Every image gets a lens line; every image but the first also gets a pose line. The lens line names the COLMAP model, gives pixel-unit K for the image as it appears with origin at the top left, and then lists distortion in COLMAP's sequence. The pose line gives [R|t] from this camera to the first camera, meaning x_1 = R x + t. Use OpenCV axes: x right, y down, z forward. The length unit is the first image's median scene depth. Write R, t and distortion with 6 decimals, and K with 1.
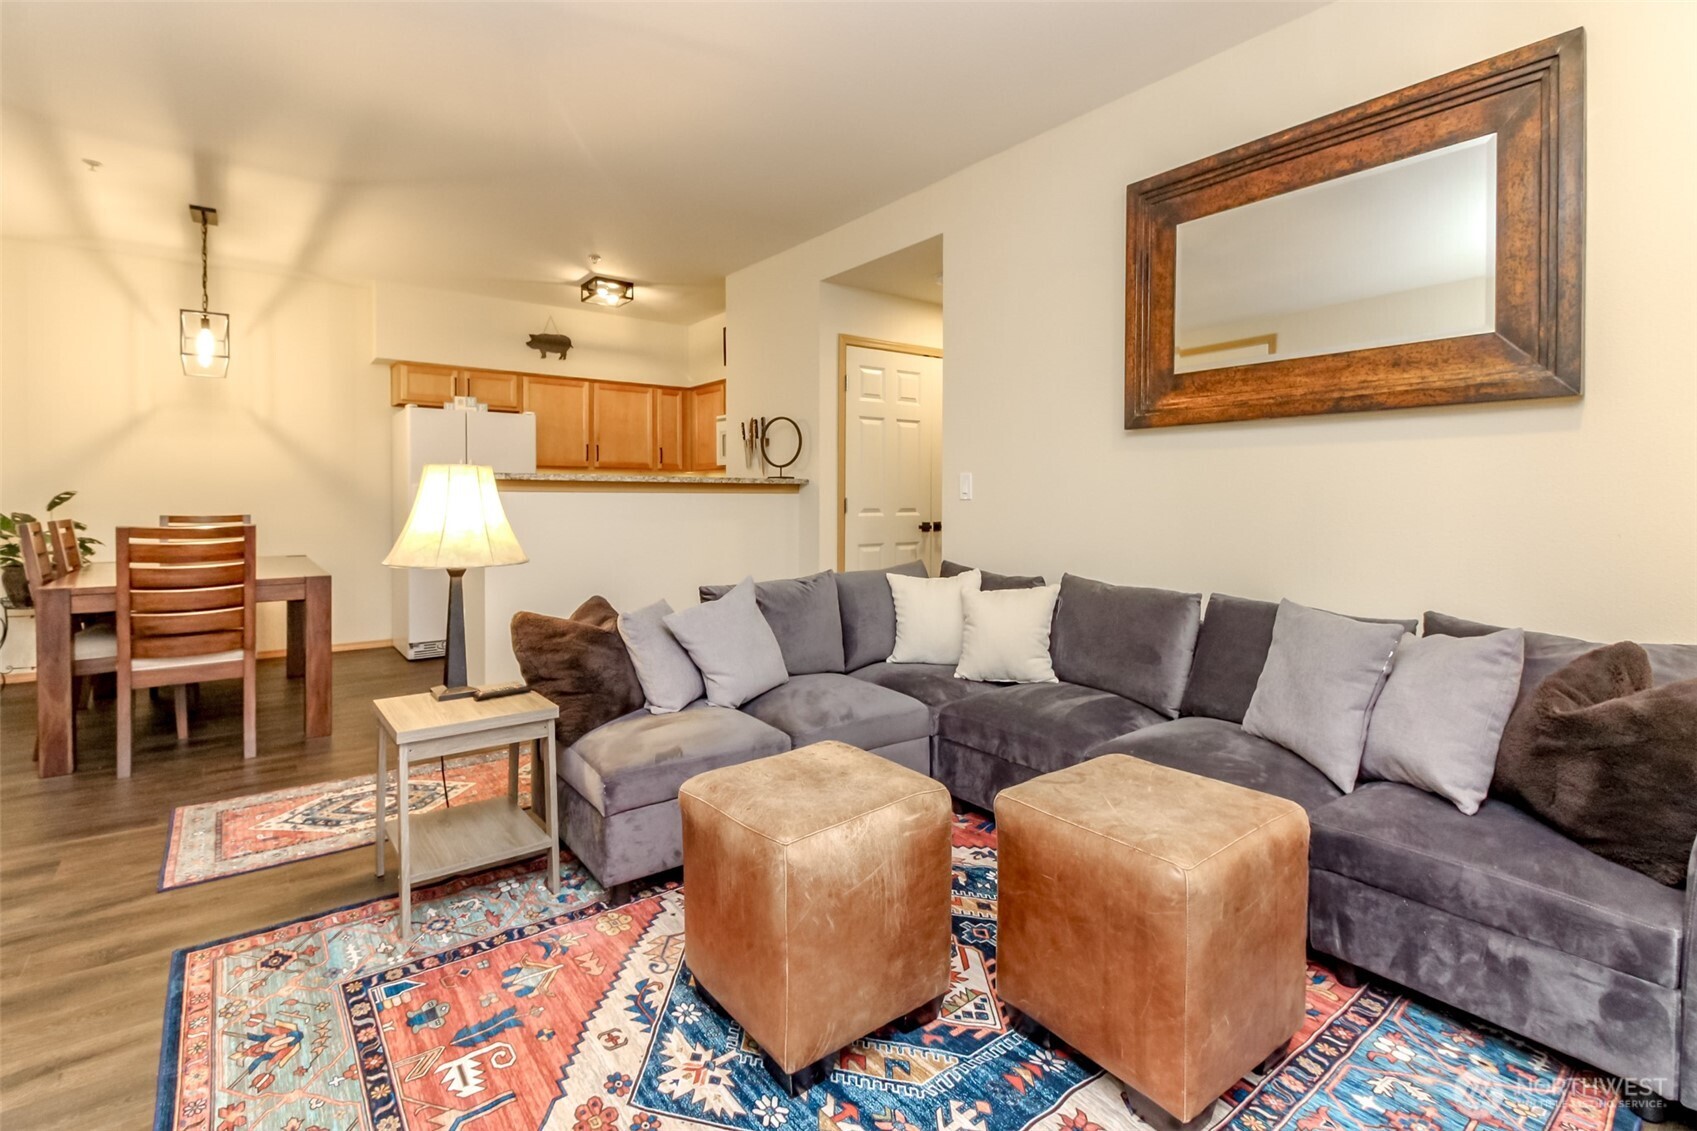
lens RADIAL K [[782.1, 0, 836.4], [0, 782.1, 504.8], [0, 0, 1]] dist [0.017314, -0.011178]
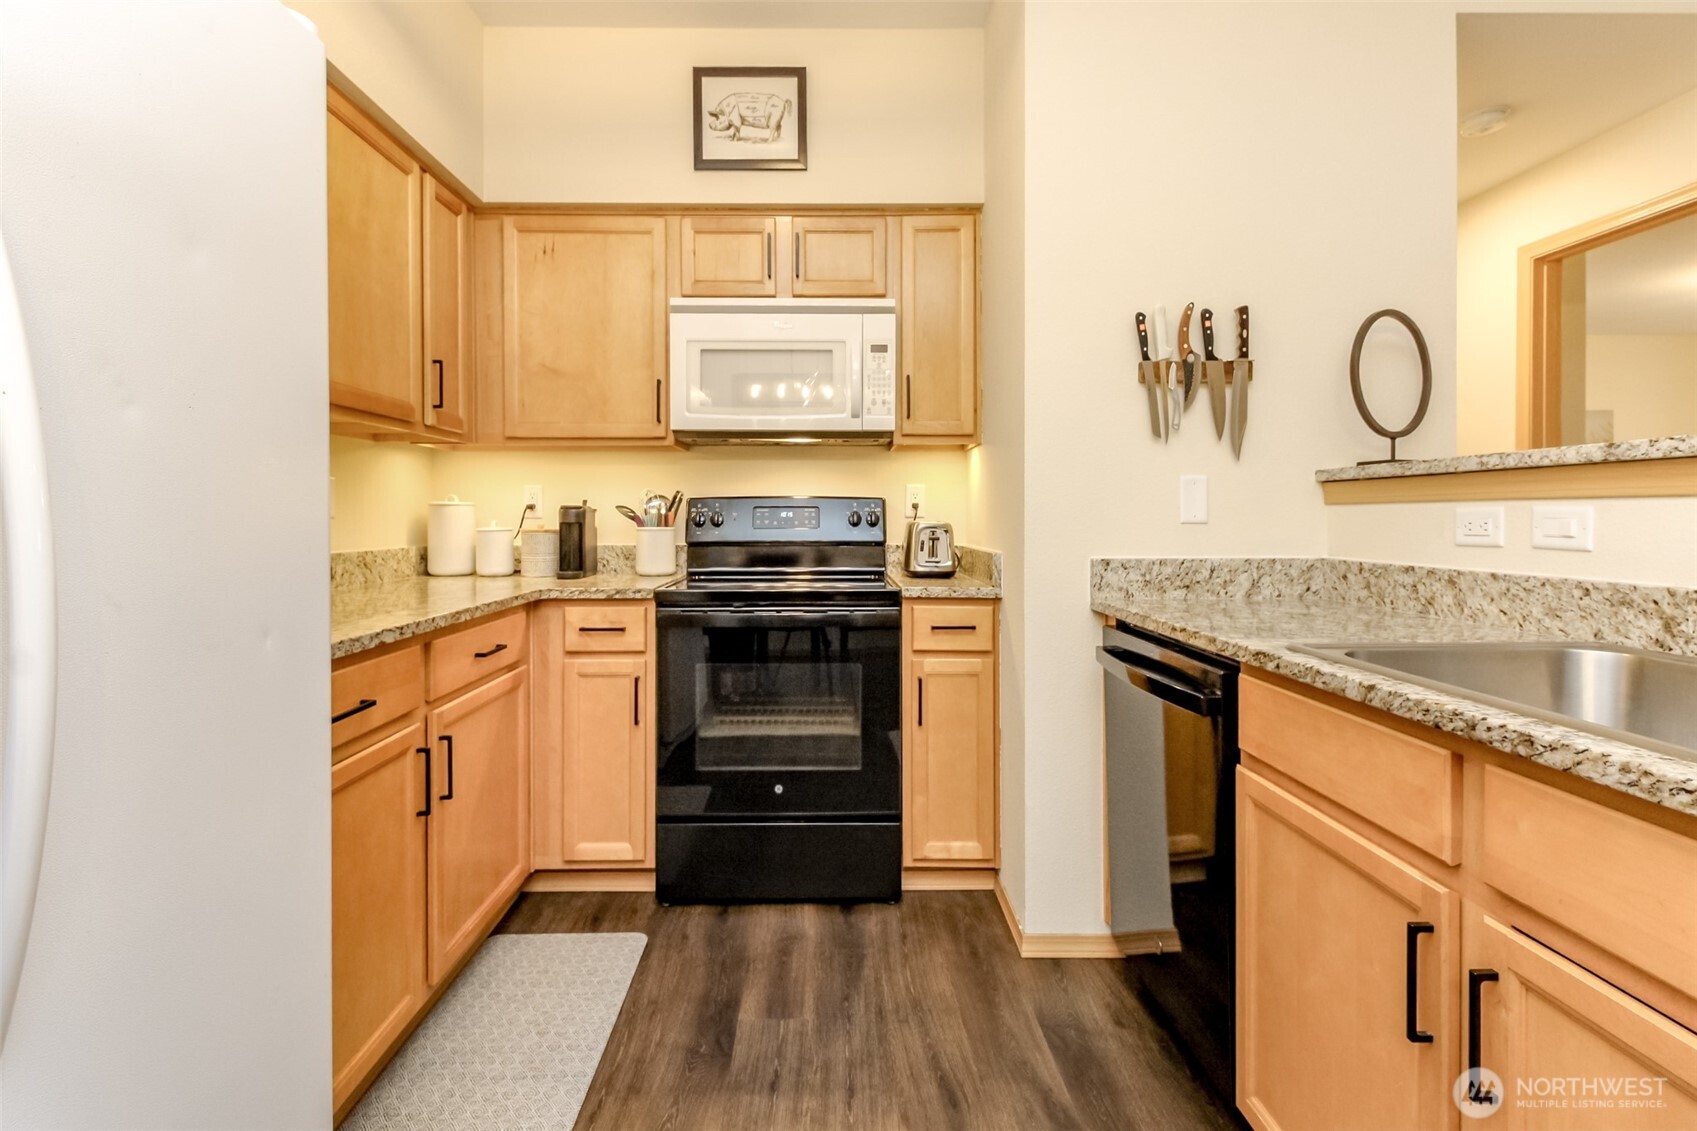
lens RADIAL K [[783.5, 0, 834.3], [0, 783.5, 521.1], [0, 0, 1]] dist [0.019358, -0.012734]
pose [[0.600051, -0.007324, 0.799928, -1.476919], [0.009370, 0.999954, 0.002126, -0.023884], [-0.799907, 0.006220, 0.600092, 2.596465]]
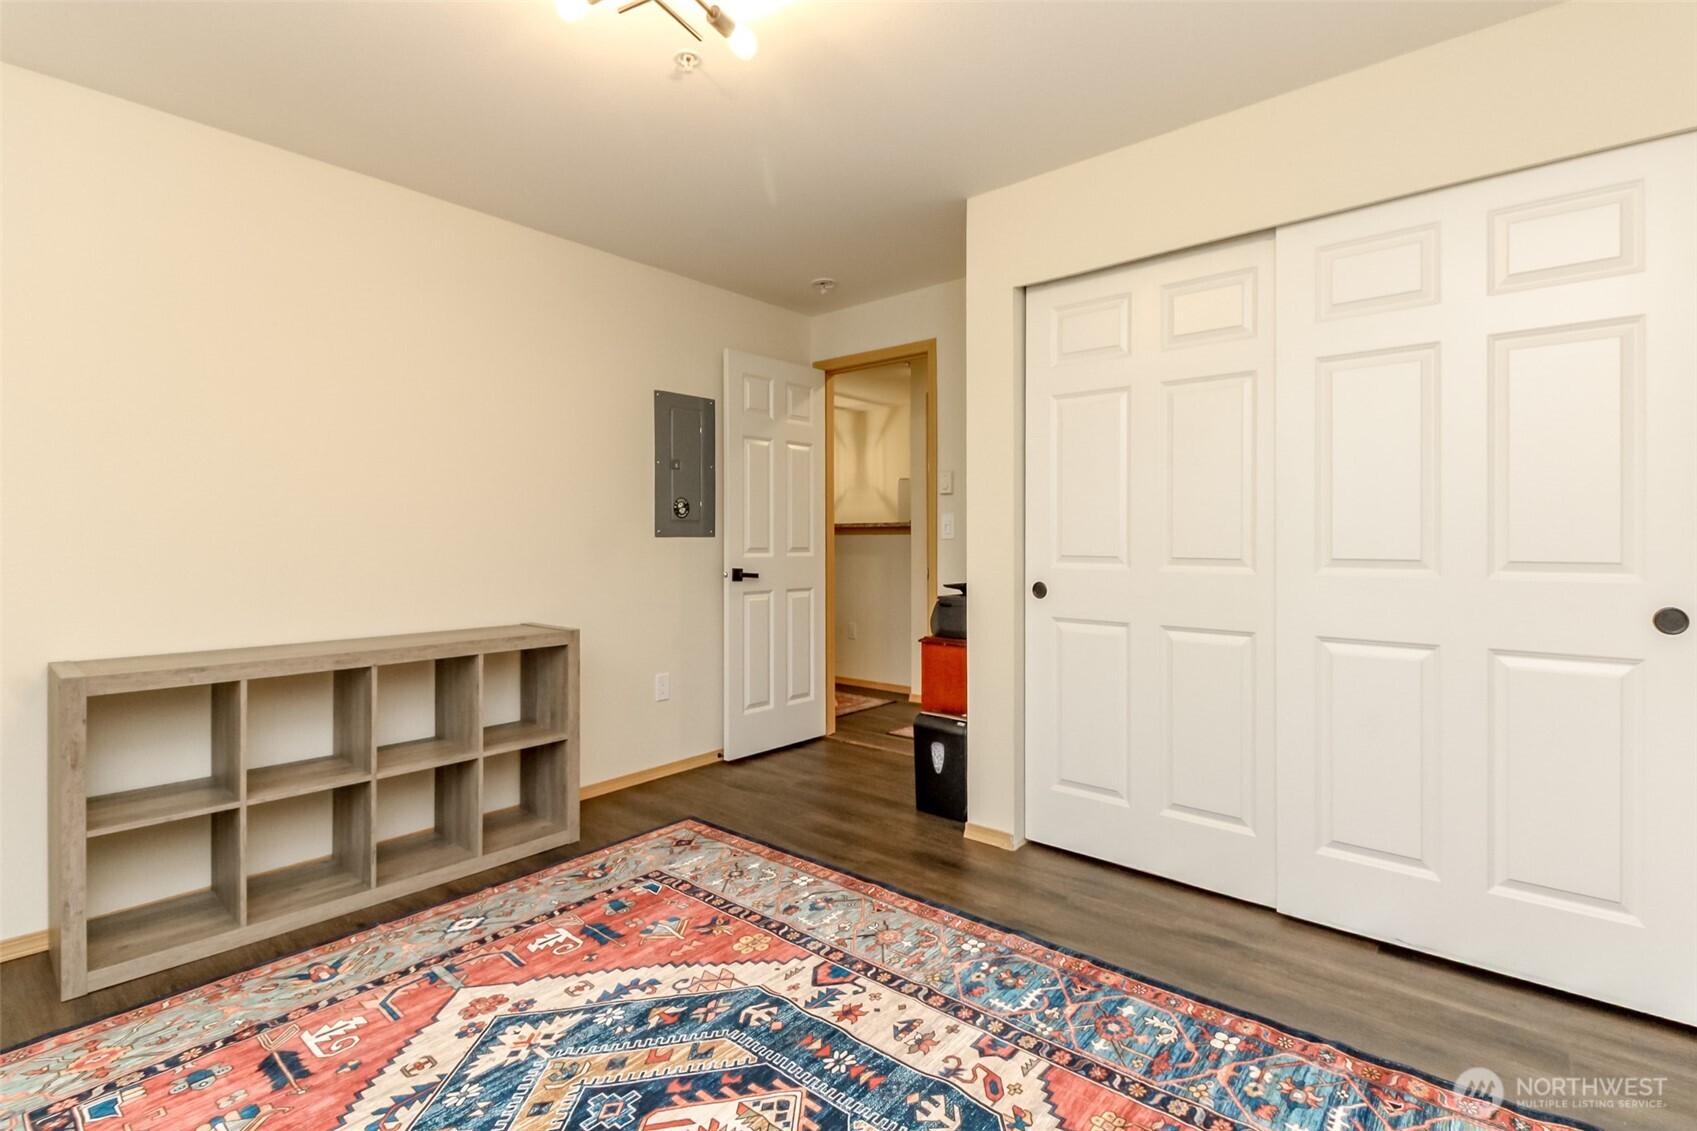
lens RADIAL K [[801.8, 0, 847.7], [0, 801.8, 535.3], [0, 0, 1]] dist [-0.013413, 0.000030]
pose [[0.221692, -0.002695, -0.975113, 0.877250], [-0.005496, 0.999977, -0.004013, 0.000682], [0.975101, 0.006249, 0.221672, 1.009901]]
